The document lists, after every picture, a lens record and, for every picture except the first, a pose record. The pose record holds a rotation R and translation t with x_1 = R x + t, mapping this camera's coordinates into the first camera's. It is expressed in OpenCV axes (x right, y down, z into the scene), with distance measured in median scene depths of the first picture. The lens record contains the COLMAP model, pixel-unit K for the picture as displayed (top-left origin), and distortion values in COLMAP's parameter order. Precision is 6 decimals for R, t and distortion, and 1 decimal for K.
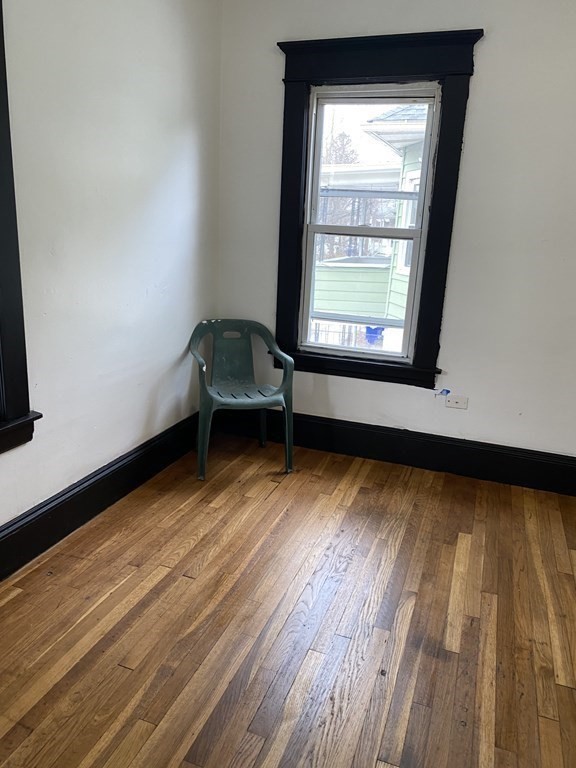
lens RADIAL K [[593.3, 0, 288.2], [0, 593.3, 381.0], [0, 0, 1]] dist [0.038035, -0.010919]
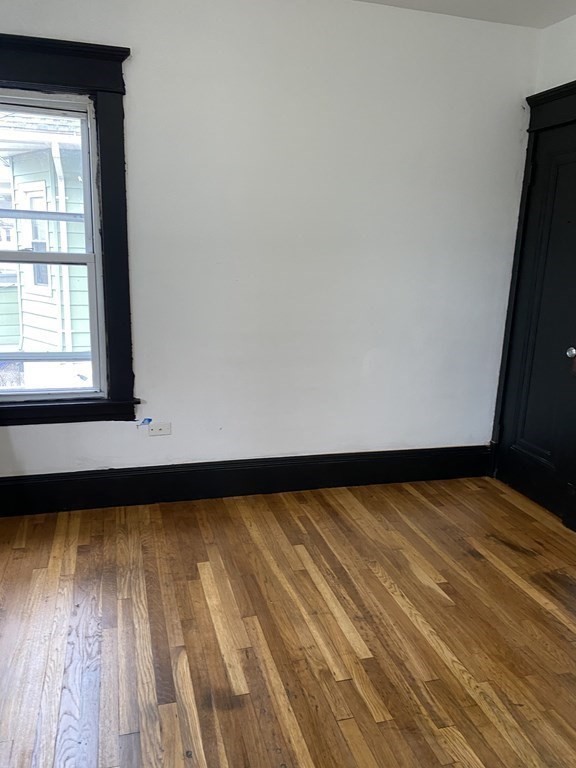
lens RADIAL K [[593.5, 0, 281.3], [0, 593.5, 384.8], [0, 0, 1]] dist [0.009772, 0.000972]
pose [[0.818264, -0.156662, 0.553083, -0.088661], [0.161725, 0.986024, 0.040028, -0.048183], [-0.551624, 0.056694, 0.832164, 0.095028]]
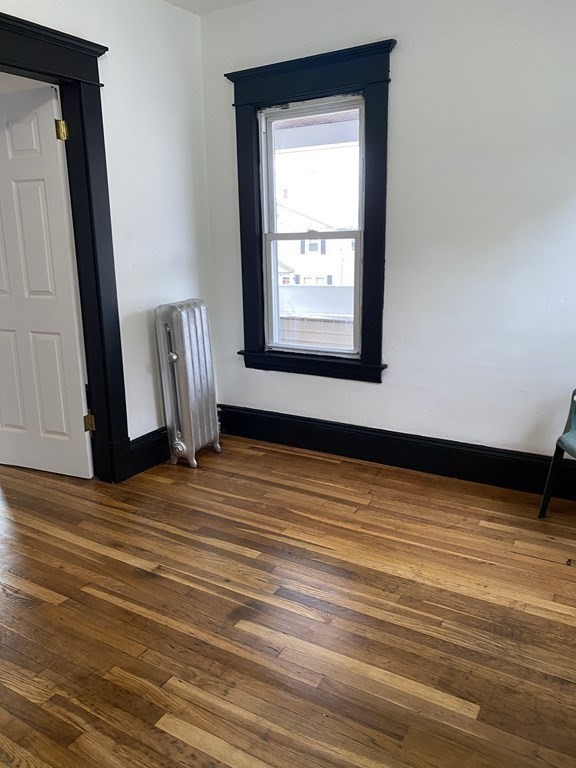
lens RADIAL K [[582.5, 0, 289.0], [0, 582.5, 380.8], [0, 0, 1]] dist [0.008449, 0.000663]
pose [[-0.193791, 0.184972, -0.963447, 0.815179], [-0.245192, 0.941765, 0.230128, -0.150870], [0.949908, 0.280826, -0.137152, 0.766791]]
